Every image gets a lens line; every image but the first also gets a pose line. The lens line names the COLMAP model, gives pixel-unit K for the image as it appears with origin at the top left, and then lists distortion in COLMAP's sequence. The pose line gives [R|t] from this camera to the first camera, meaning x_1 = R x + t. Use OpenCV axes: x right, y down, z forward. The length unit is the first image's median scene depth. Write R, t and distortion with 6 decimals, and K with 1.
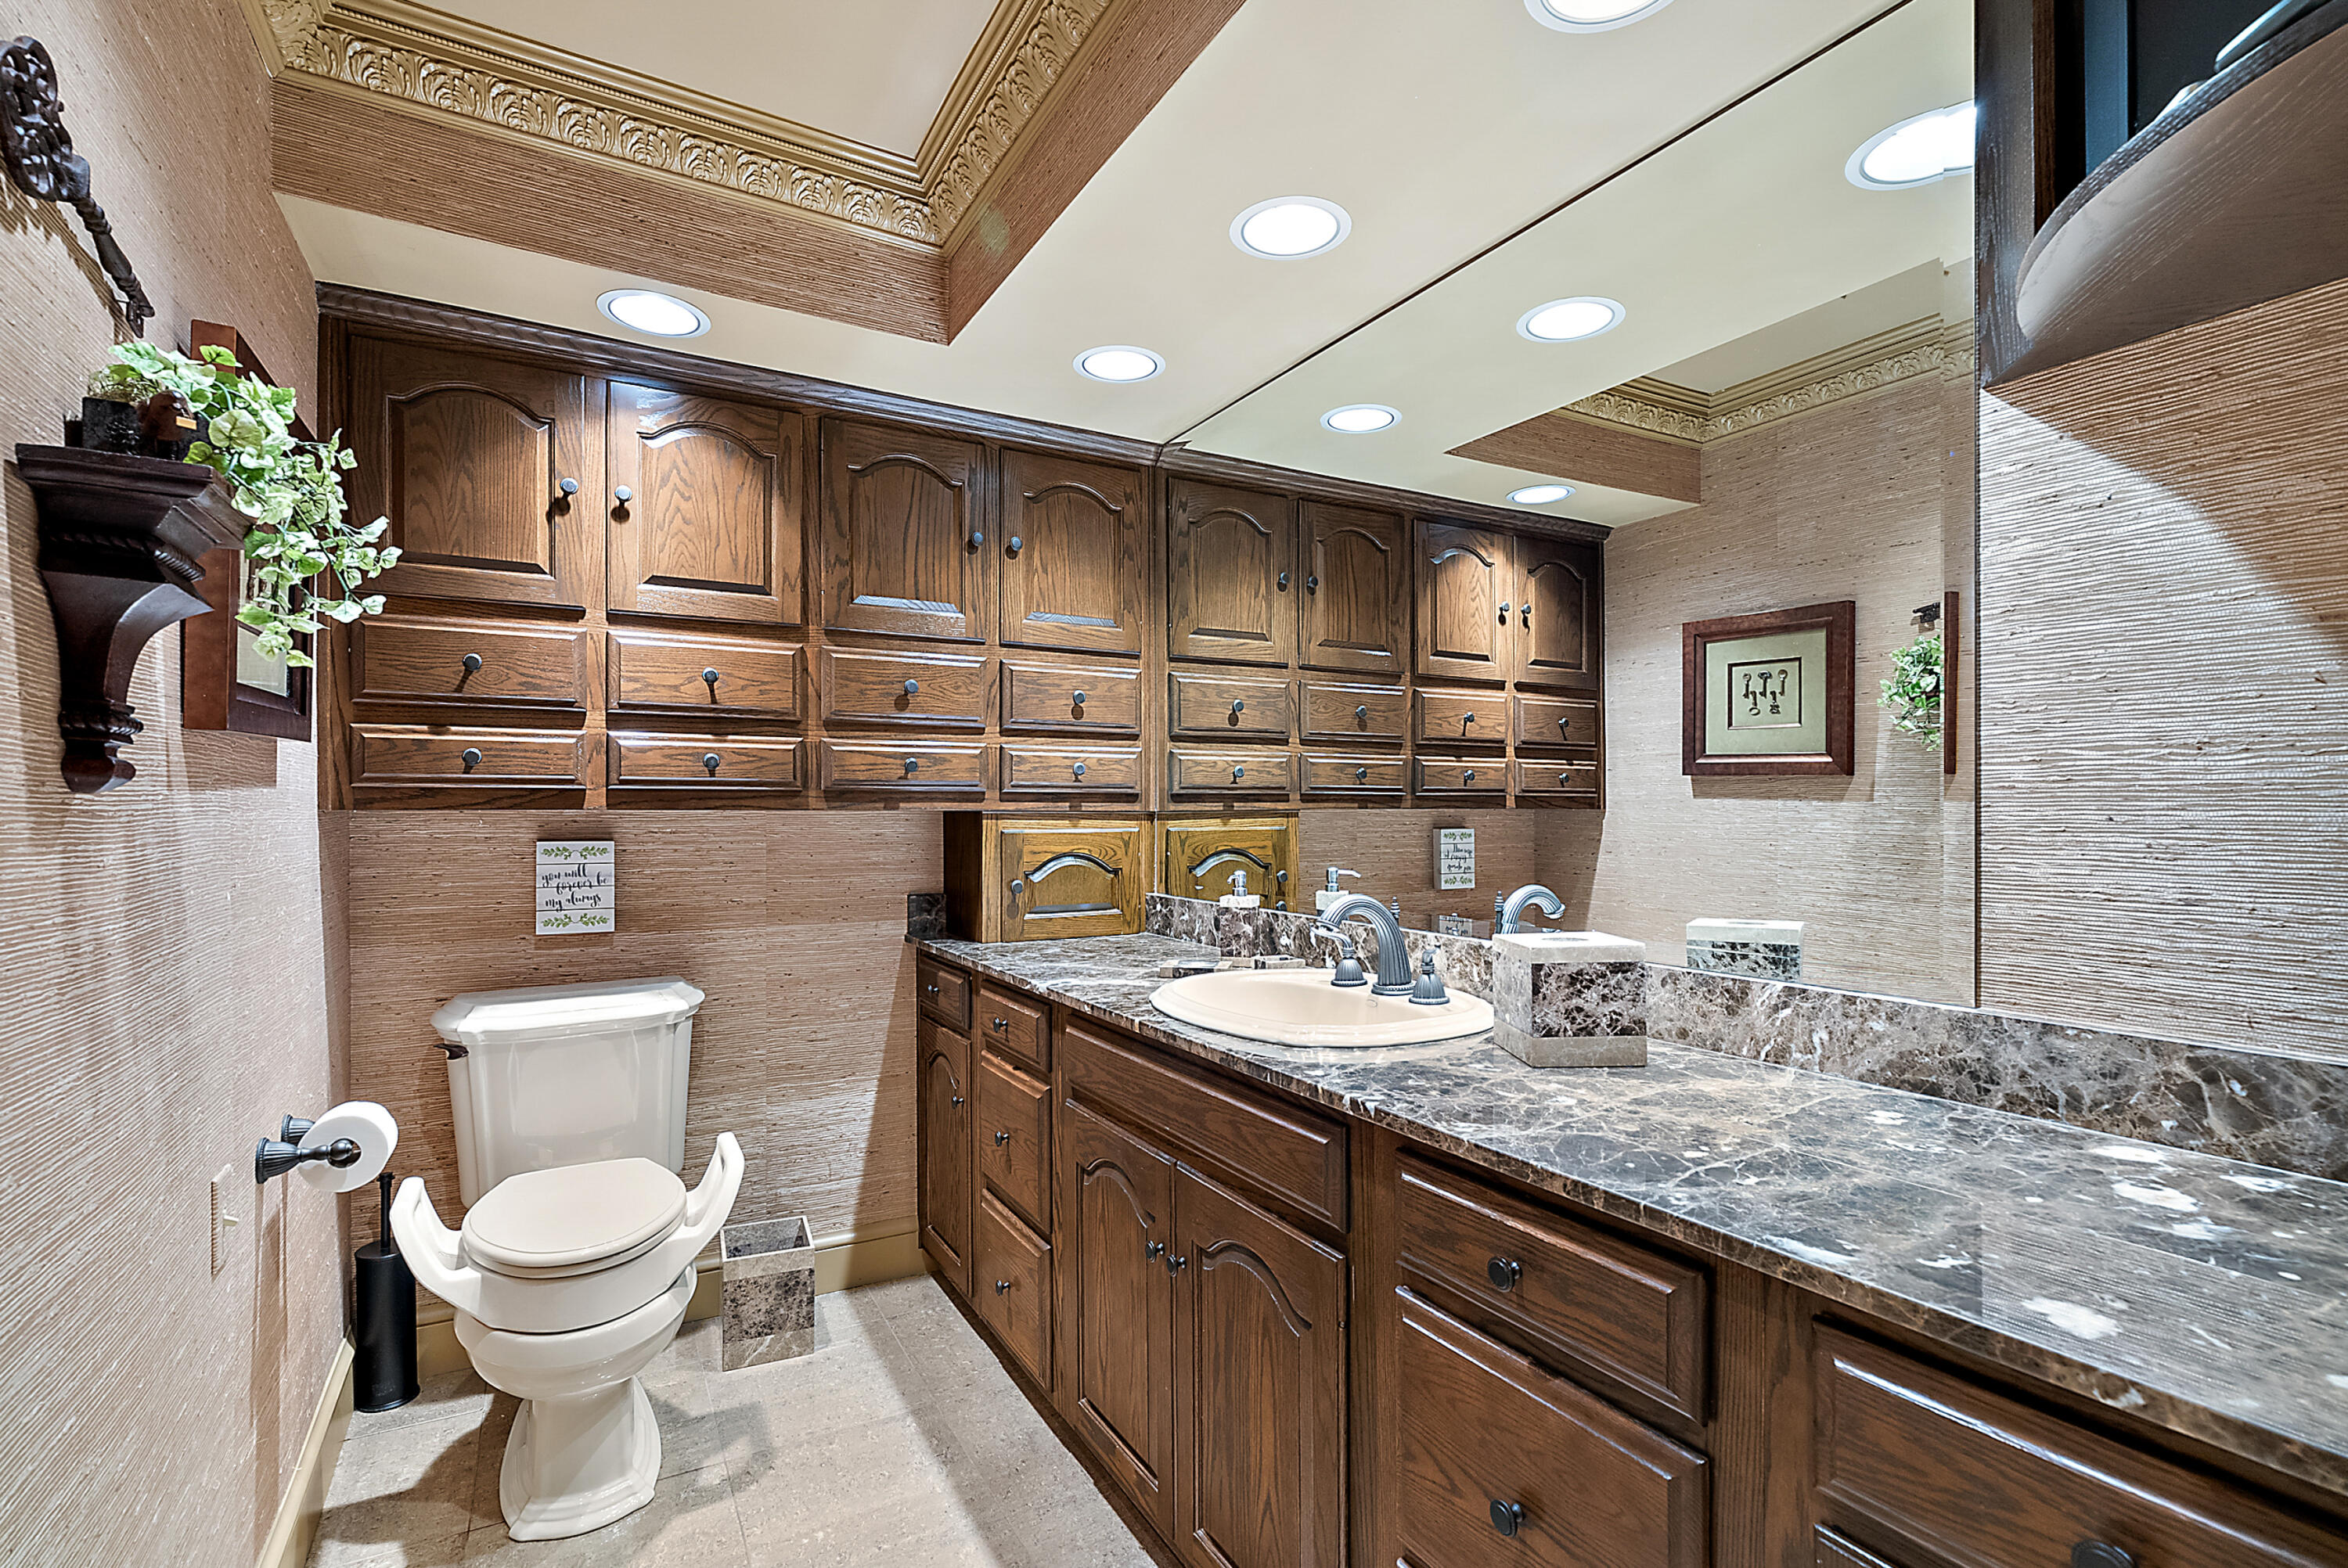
lens RADIAL K [[1068.5, 0, 1167.6], [0, 1068.5, 805.6], [0, 0, 1]] dist [-0.006329, 0.001647]
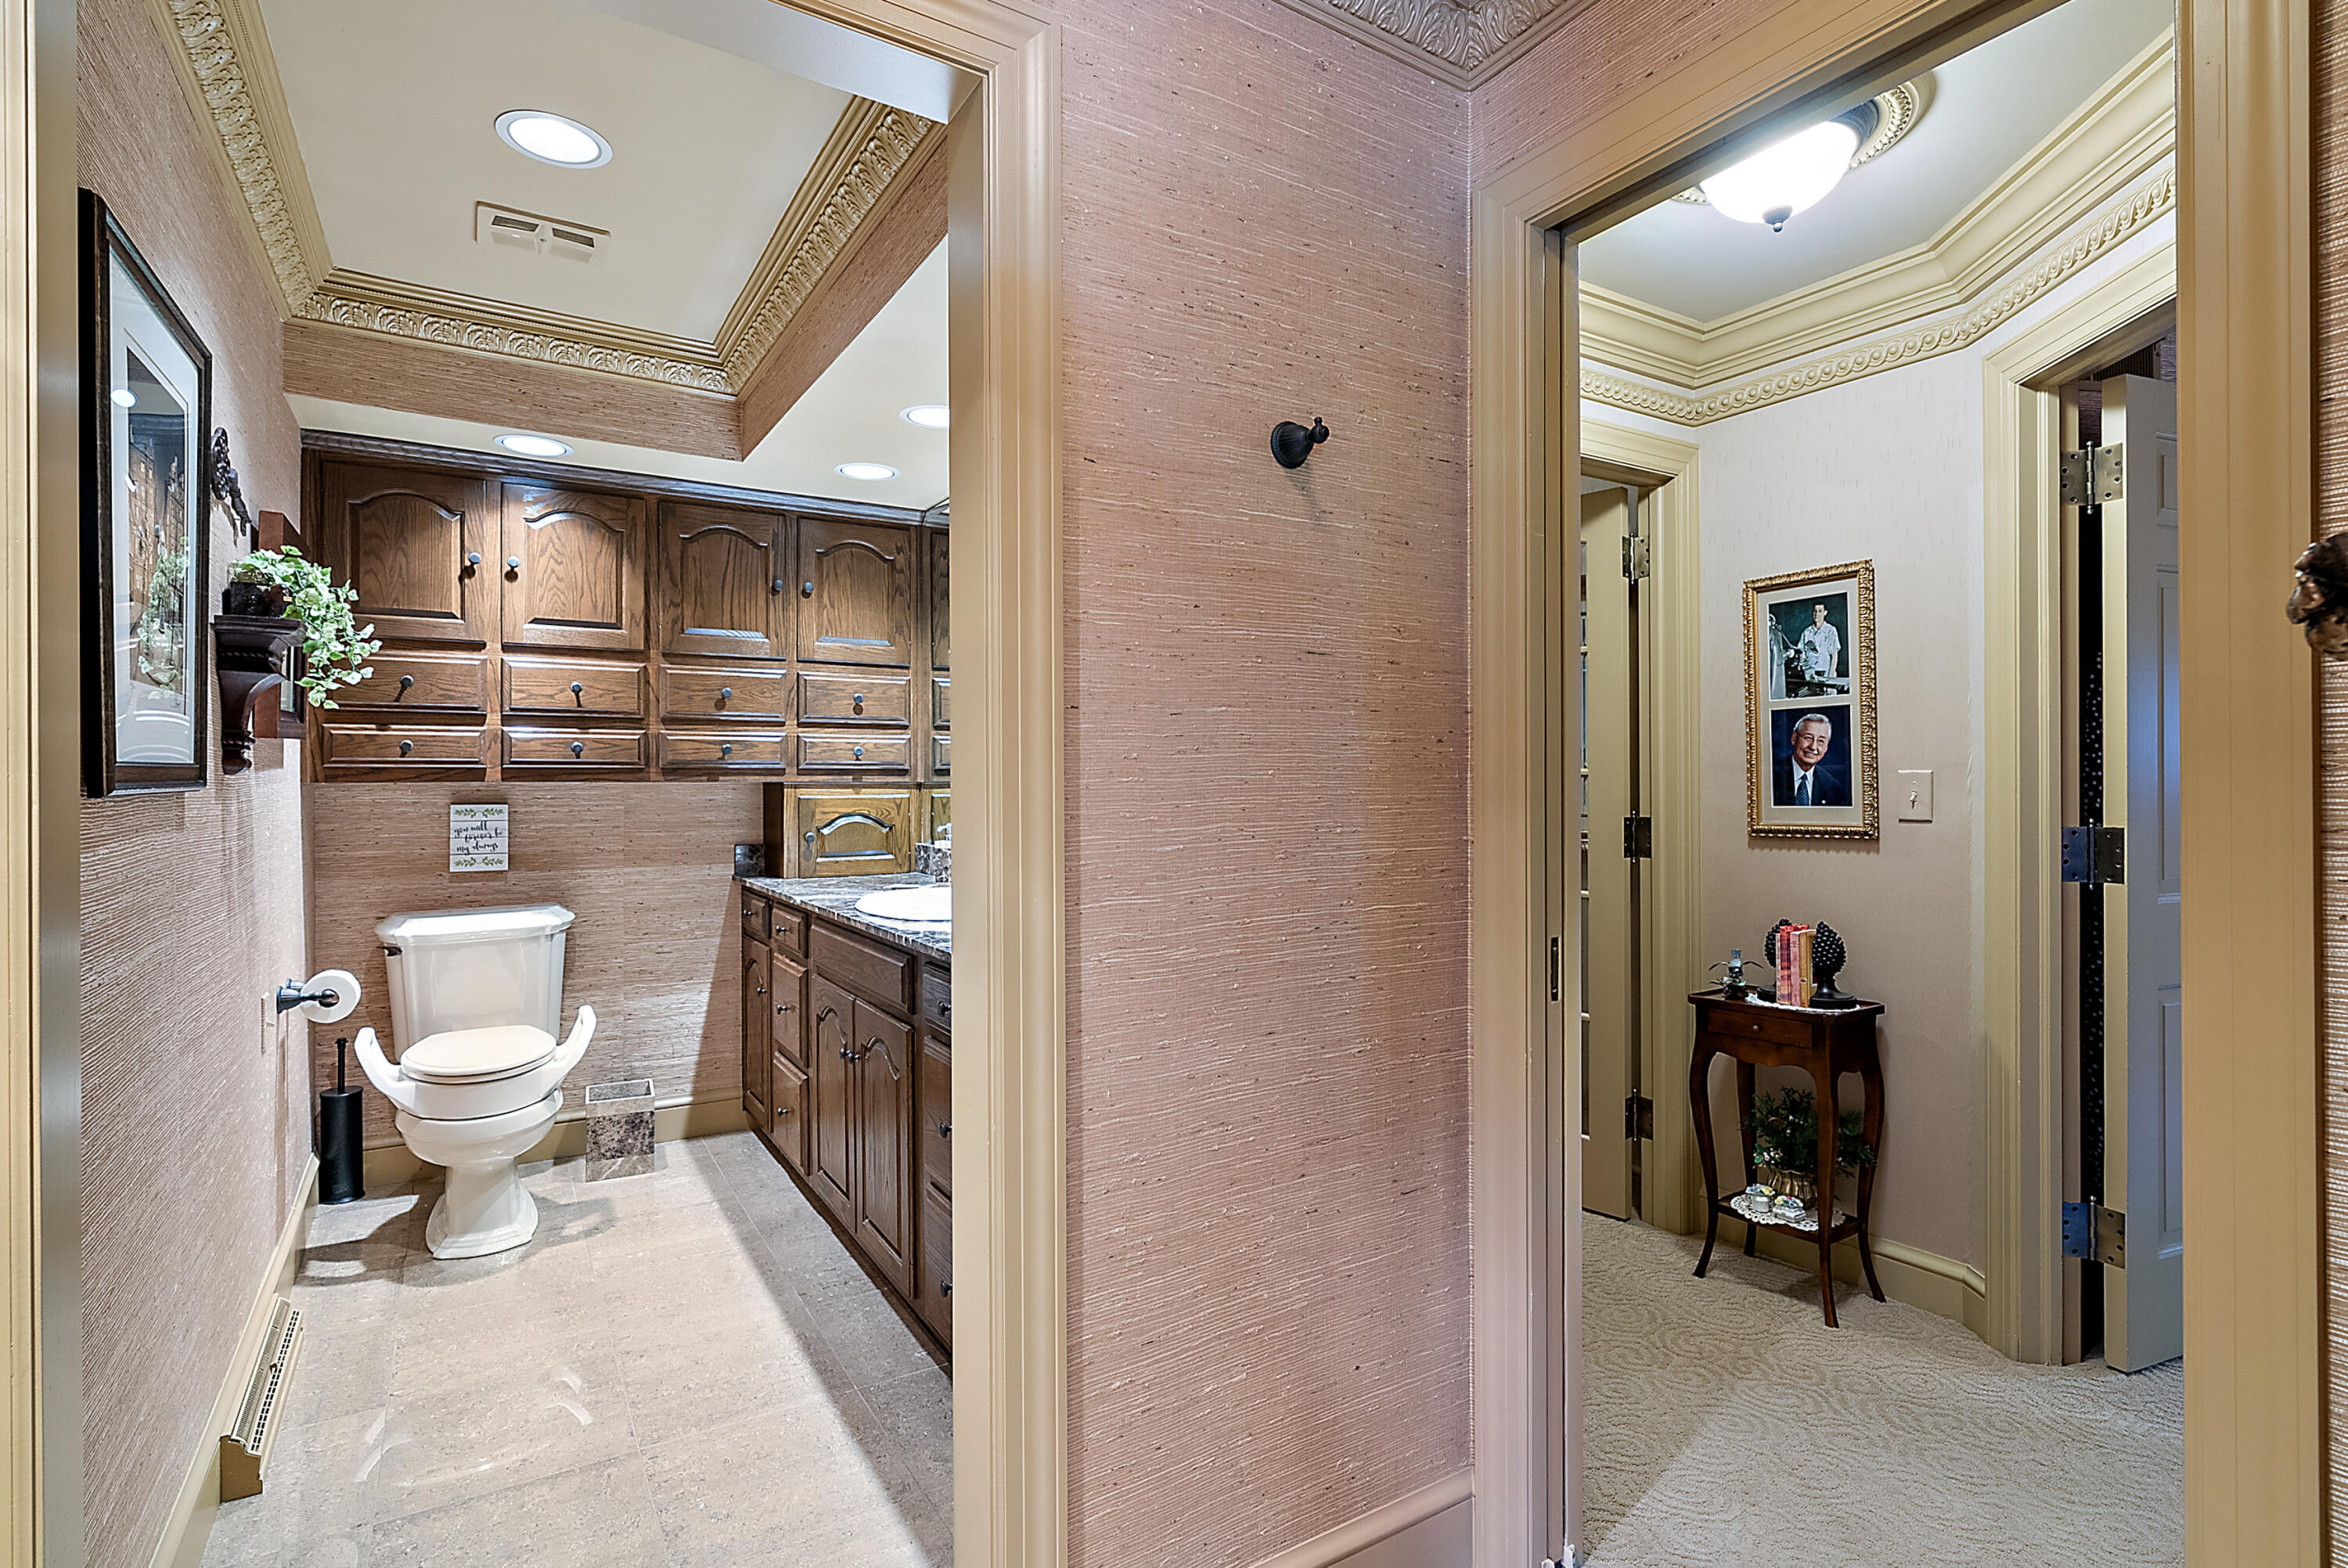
lens RADIAL K [[1148.3, 0, 1182.1], [0, 1148.3, 769.9], [0, 0, 1]] dist [-0.002167, -0.000171]
pose [[0.999138, -0.001364, 0.041490, 0.325227], [0.001562, 0.999988, -0.004728, -0.003795], [-0.041483, 0.004789, 0.999128, -0.580609]]
